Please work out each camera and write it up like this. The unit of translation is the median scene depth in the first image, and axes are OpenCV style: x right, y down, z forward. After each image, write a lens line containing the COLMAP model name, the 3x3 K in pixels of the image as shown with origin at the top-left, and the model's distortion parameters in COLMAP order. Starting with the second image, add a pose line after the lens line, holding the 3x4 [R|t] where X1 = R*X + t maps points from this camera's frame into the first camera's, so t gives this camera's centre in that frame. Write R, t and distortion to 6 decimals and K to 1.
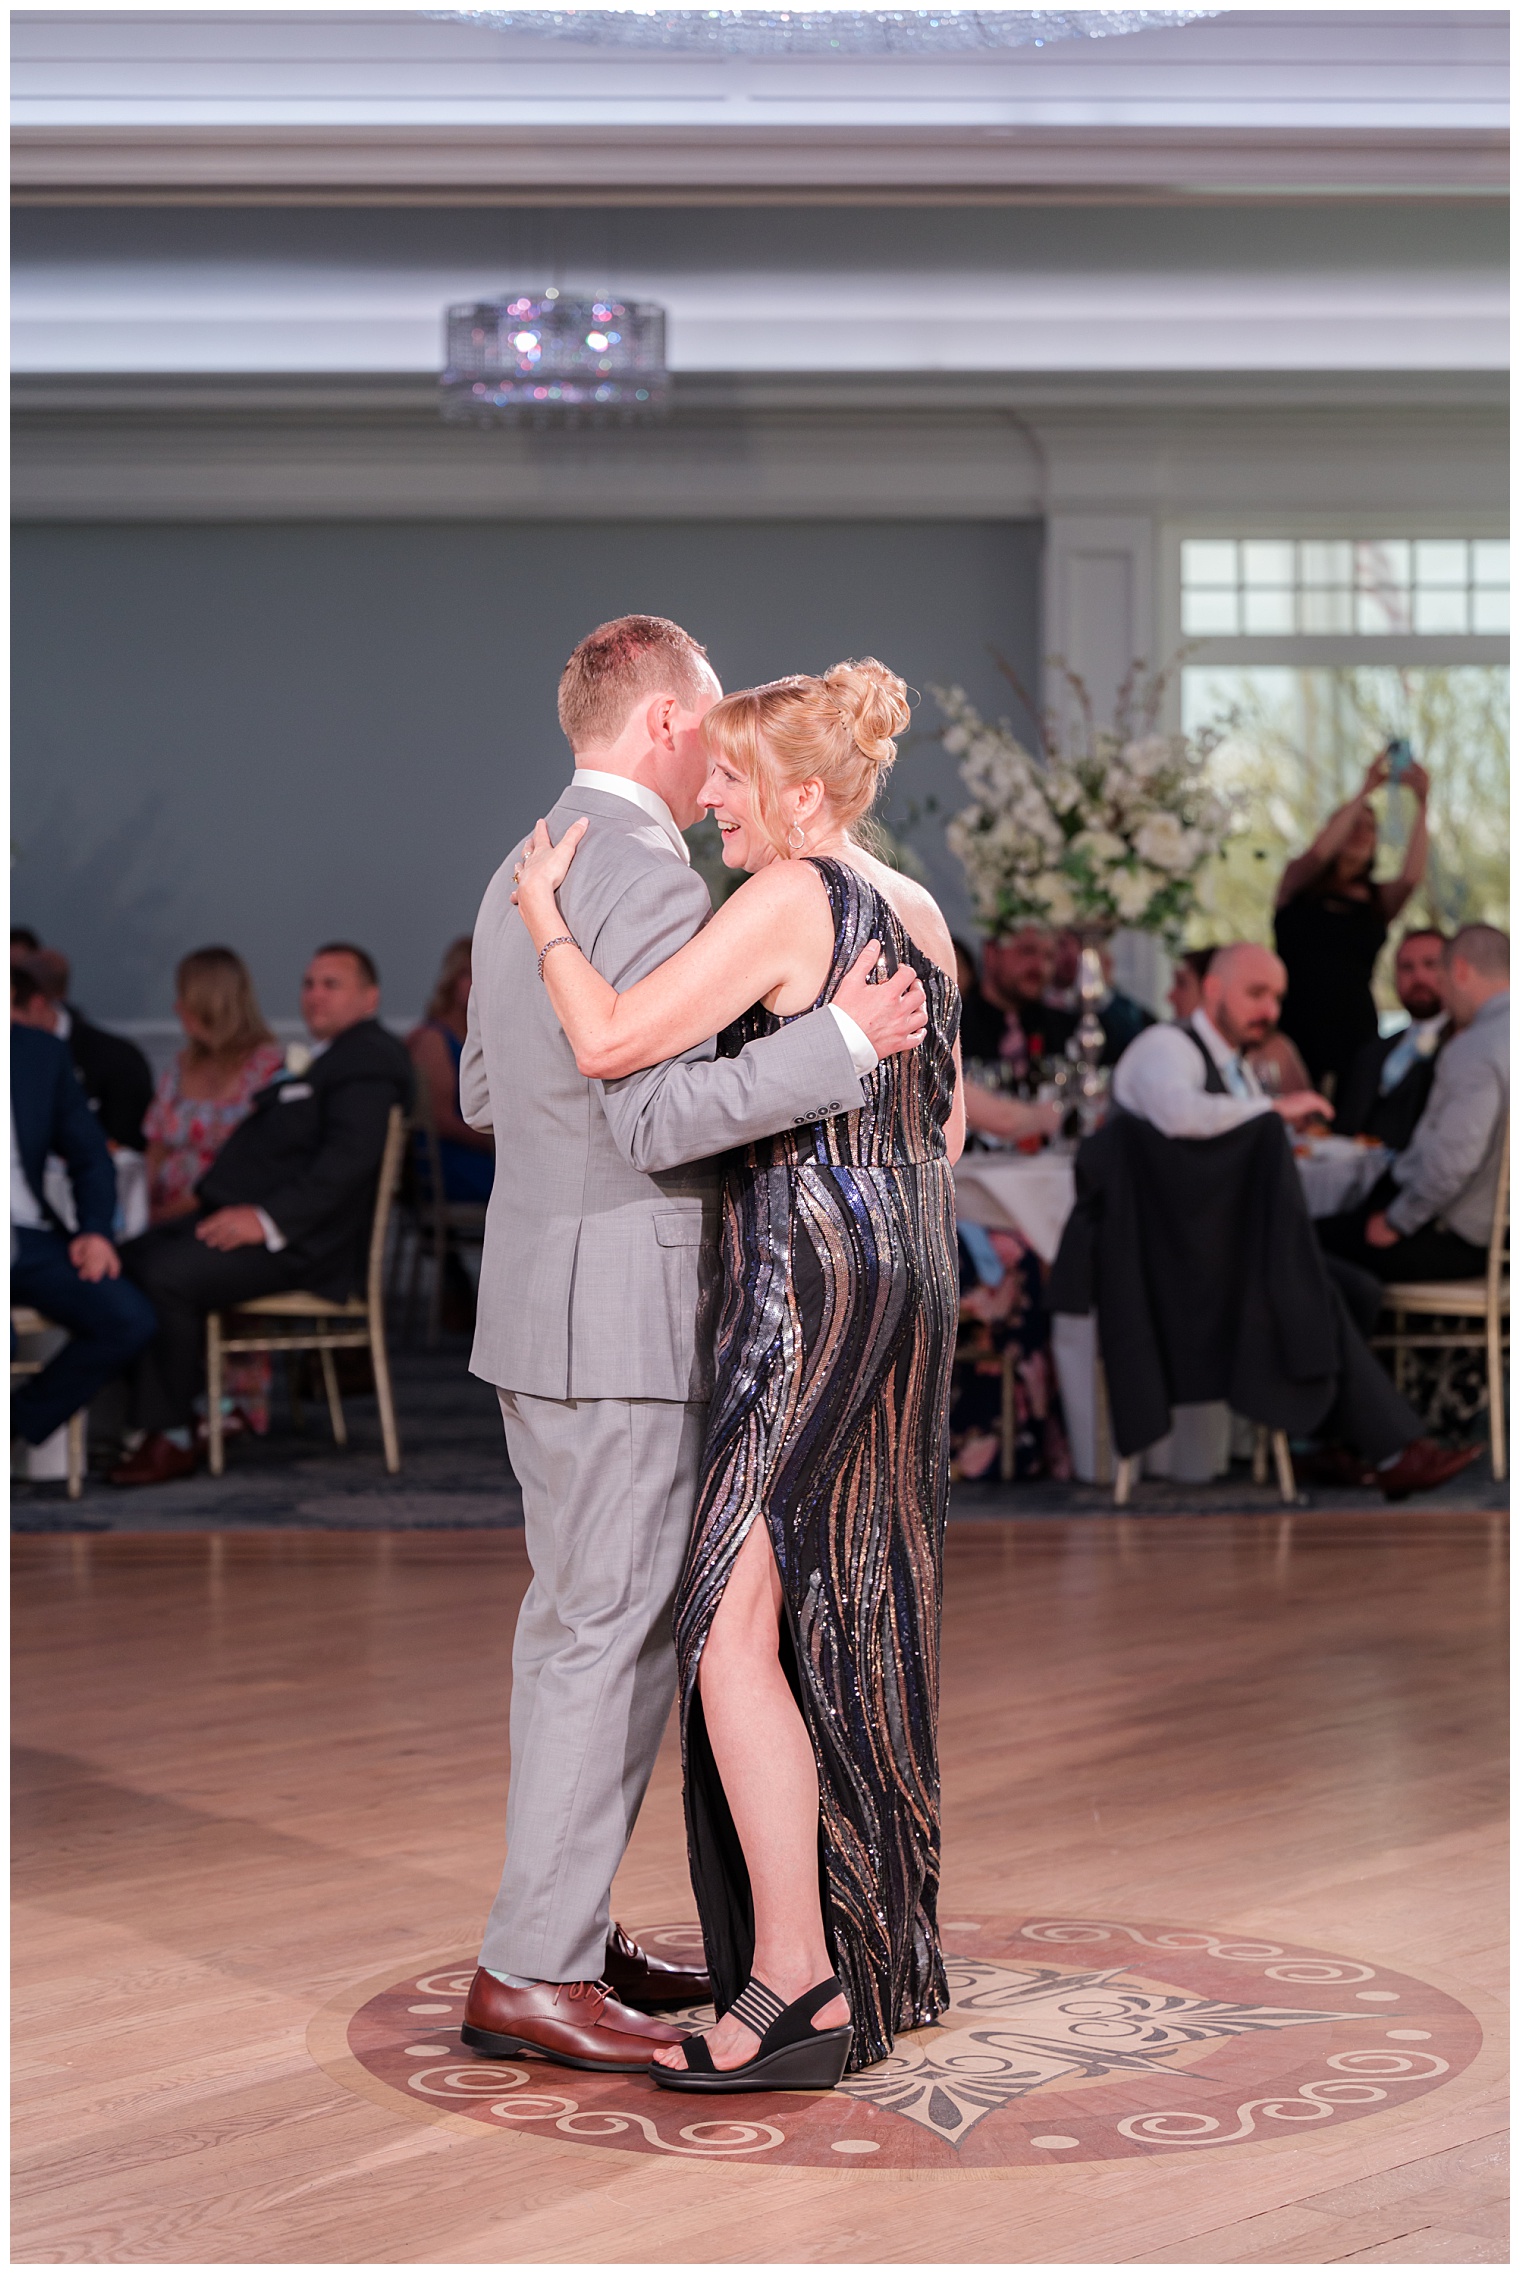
lens RADIAL K [[2312.9, 0, 759.9], [0, 2312.9, 1125.9], [0, 0, 1]] dist [-0.001139, 0.000000]
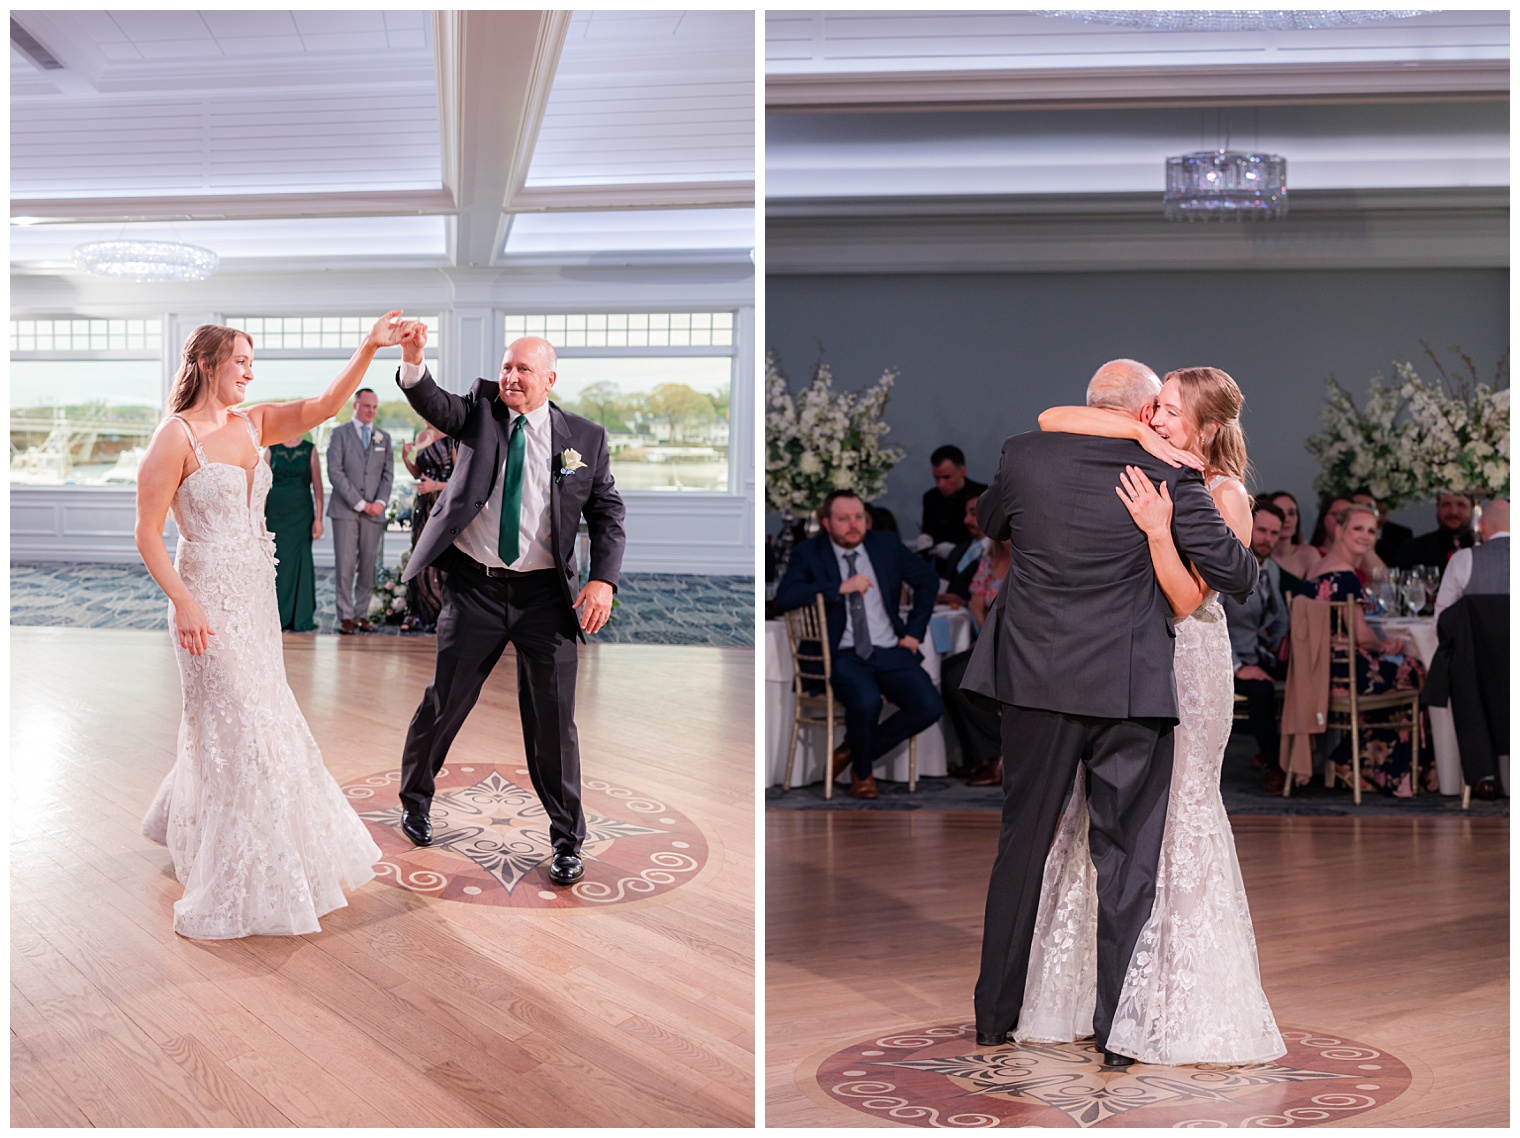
lens RADIAL K [[1171.8, 0, 762.0], [0, 1171.8, 583.3], [0, 0, 1]] dist [-0.033135, 0.014547]
pose [[0.995855, 0.011509, -0.090226, -0.334169], [-0.012569, 0.999858, -0.011183, 0.002677], [0.090084, 0.012271, 0.995859, 0.037452]]
